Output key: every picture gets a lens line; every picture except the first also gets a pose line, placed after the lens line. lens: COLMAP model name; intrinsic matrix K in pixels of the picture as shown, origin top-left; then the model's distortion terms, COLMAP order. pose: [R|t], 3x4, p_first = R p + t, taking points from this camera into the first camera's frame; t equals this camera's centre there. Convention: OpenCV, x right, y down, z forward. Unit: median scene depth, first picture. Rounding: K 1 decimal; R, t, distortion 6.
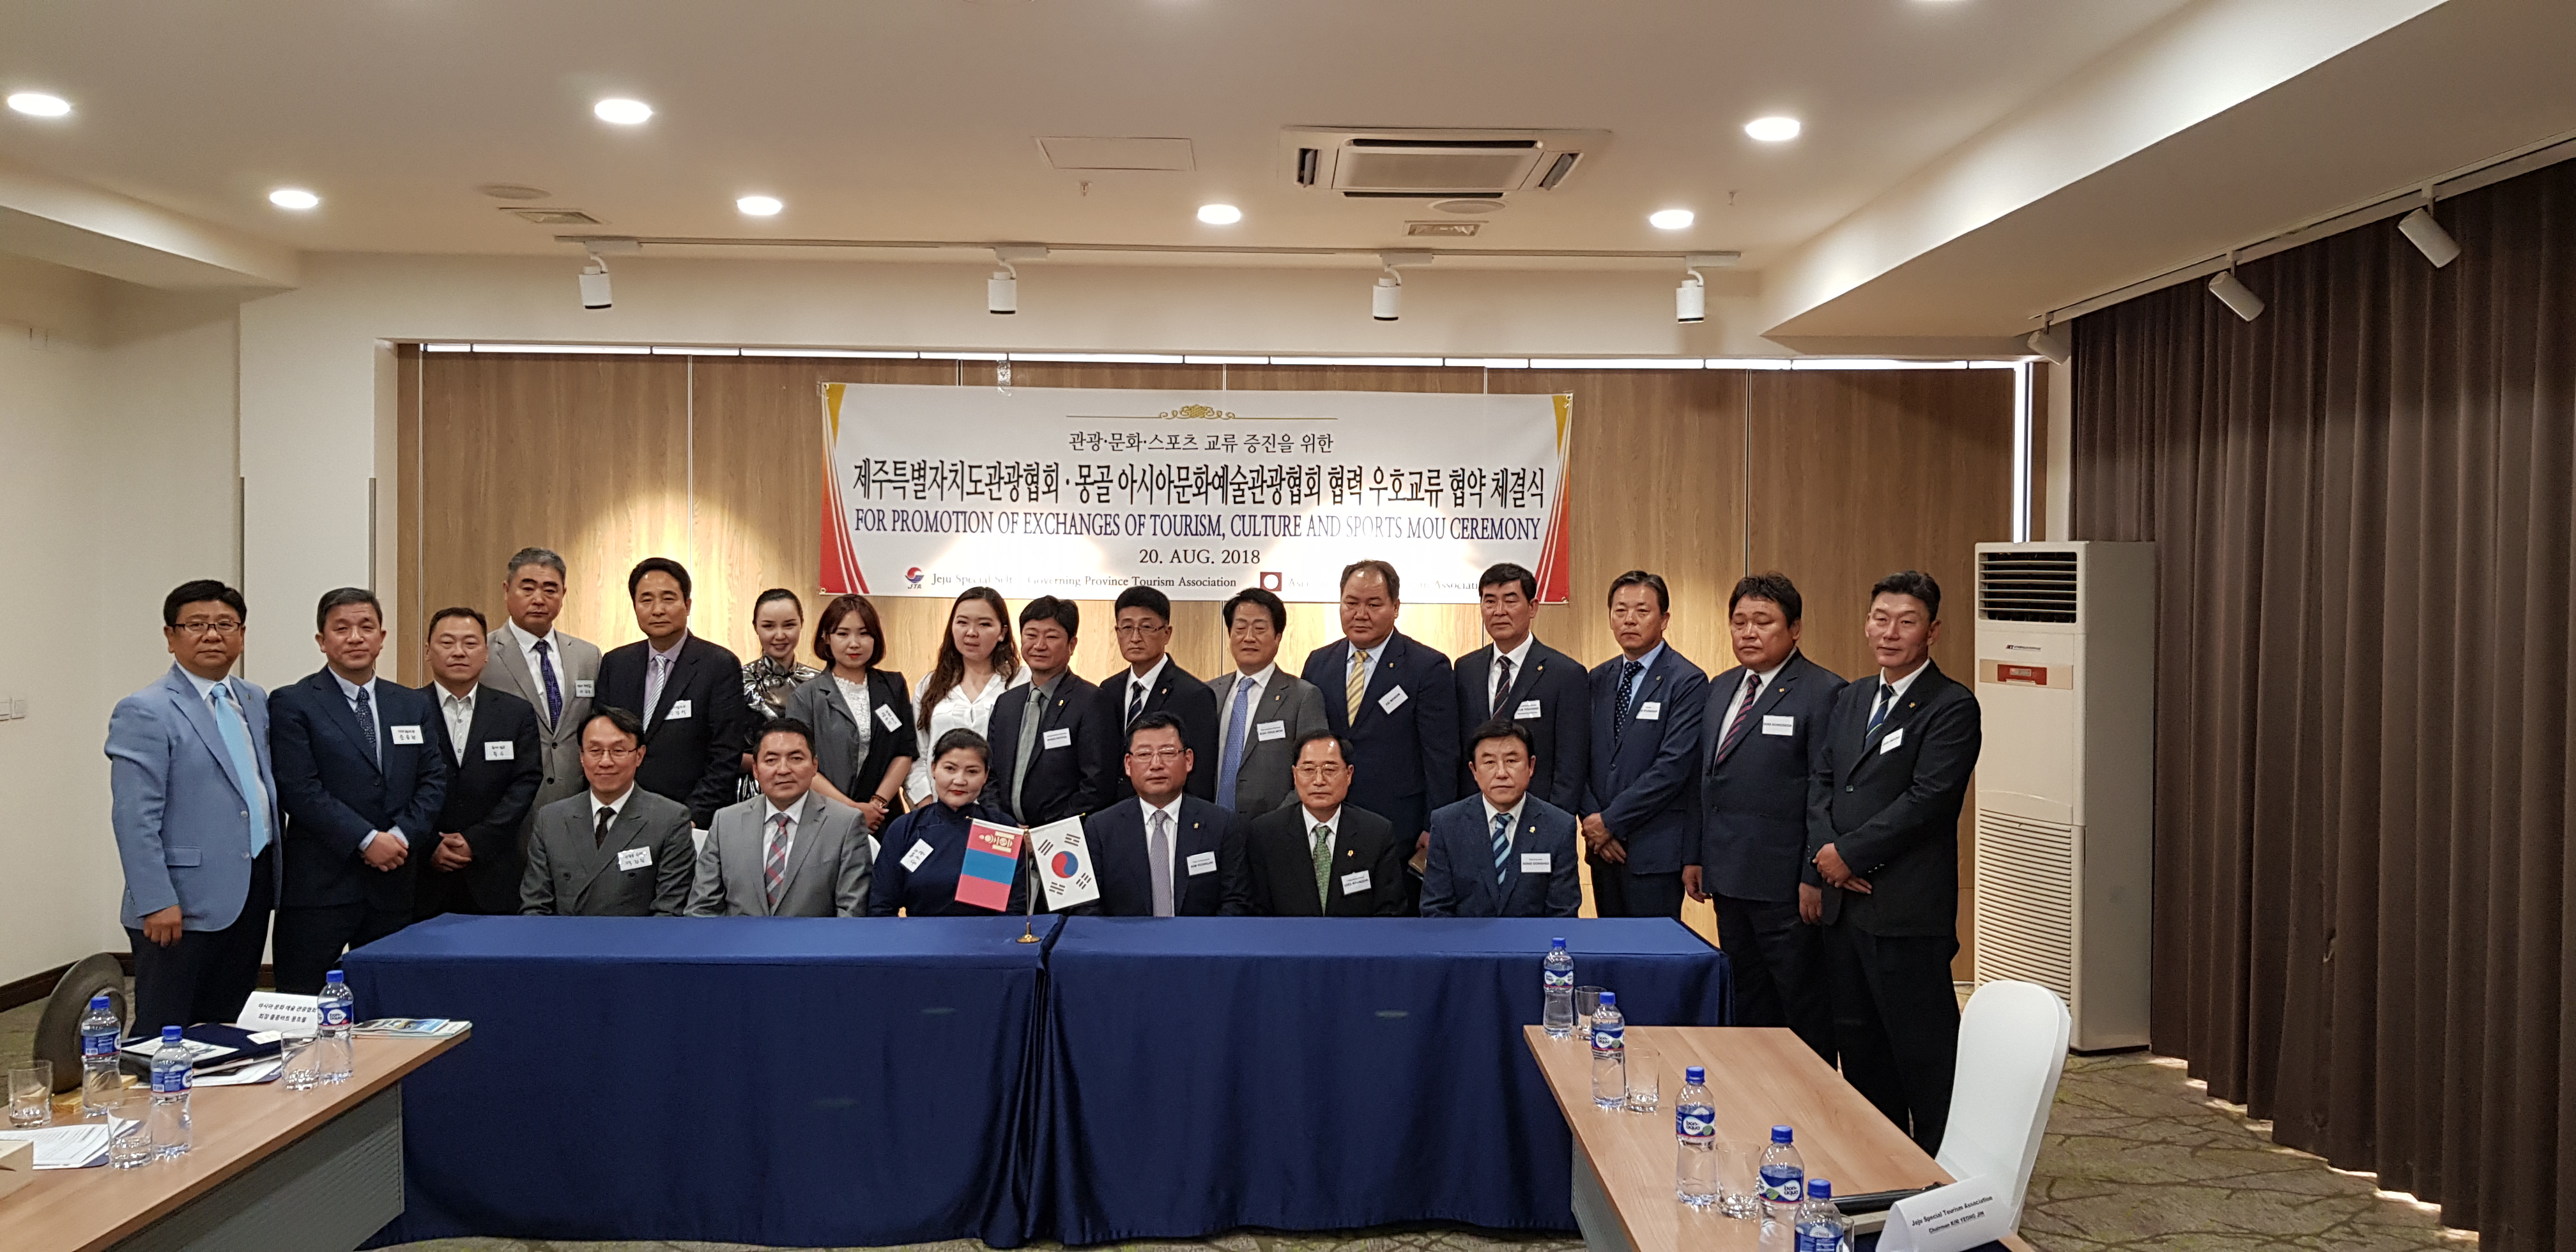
lens RADIAL K [[1849.1, 0, 1286.6], [0, 1849.1, 620.6], [0, 0, 1]] dist [0.013730, -0.010203]
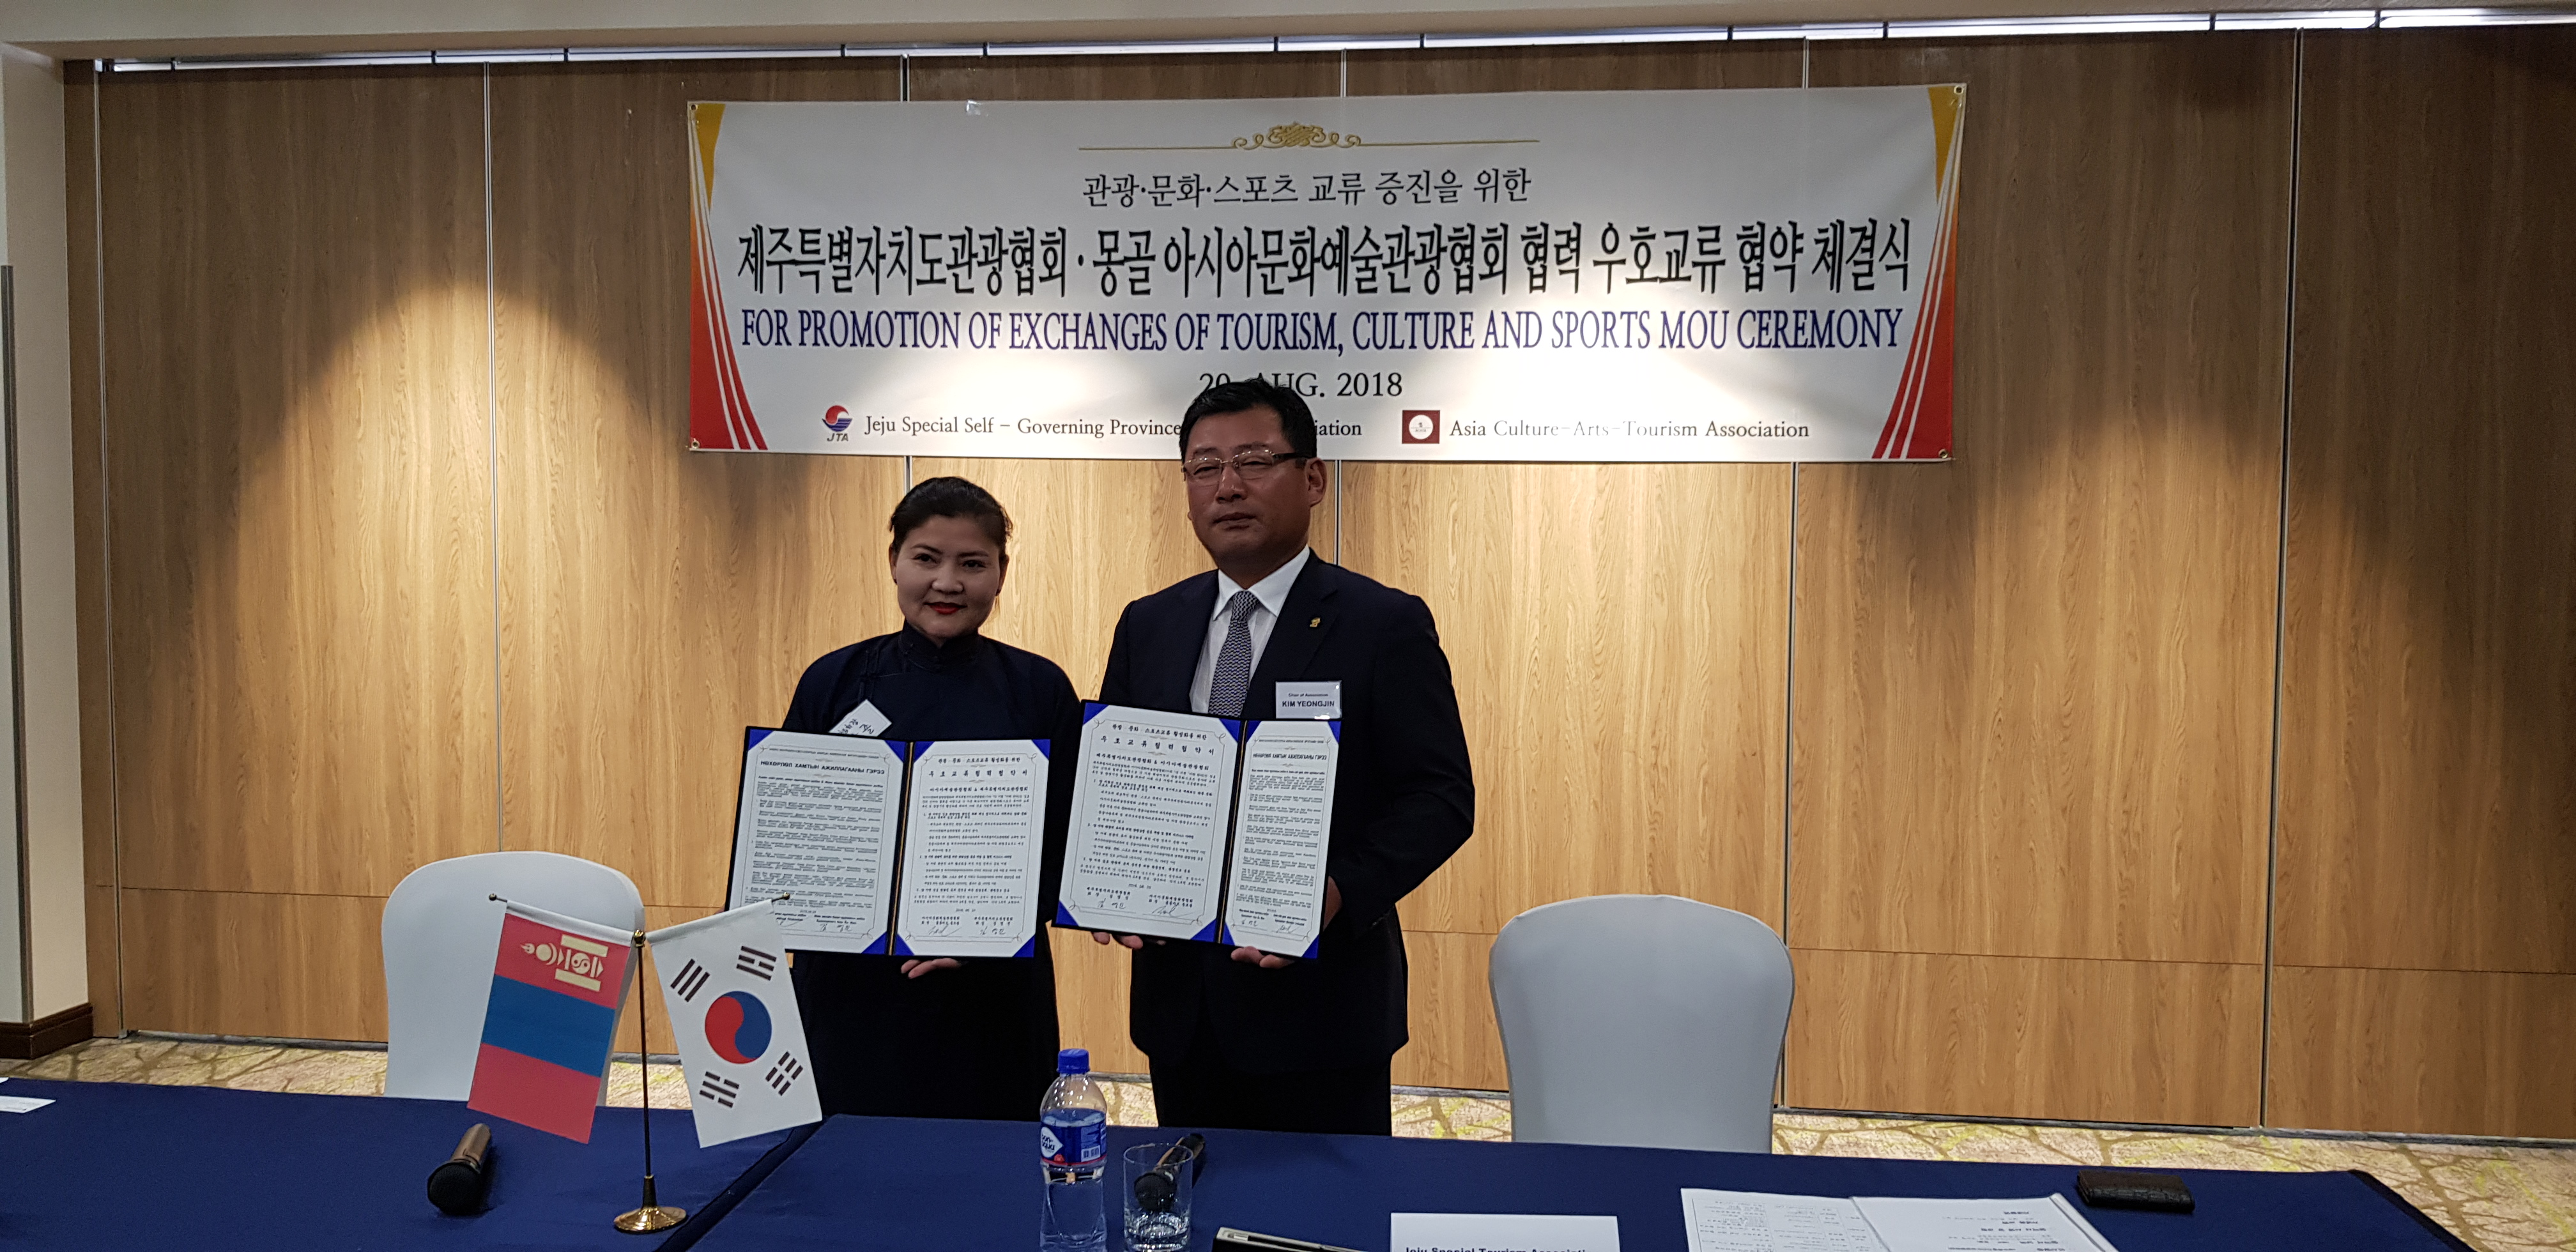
lens RADIAL K [[1849.1, 0, 1286.4], [0, 1849.1, 636.4], [0, 0, 1]] dist [0.013730, -0.010203]
pose [[0.992320, 0.010577, -0.123246, 0.022160], [-0.006387, 0.999390, 0.034342, 0.025397], [0.123534, -0.033291, 0.991782, 0.413046]]
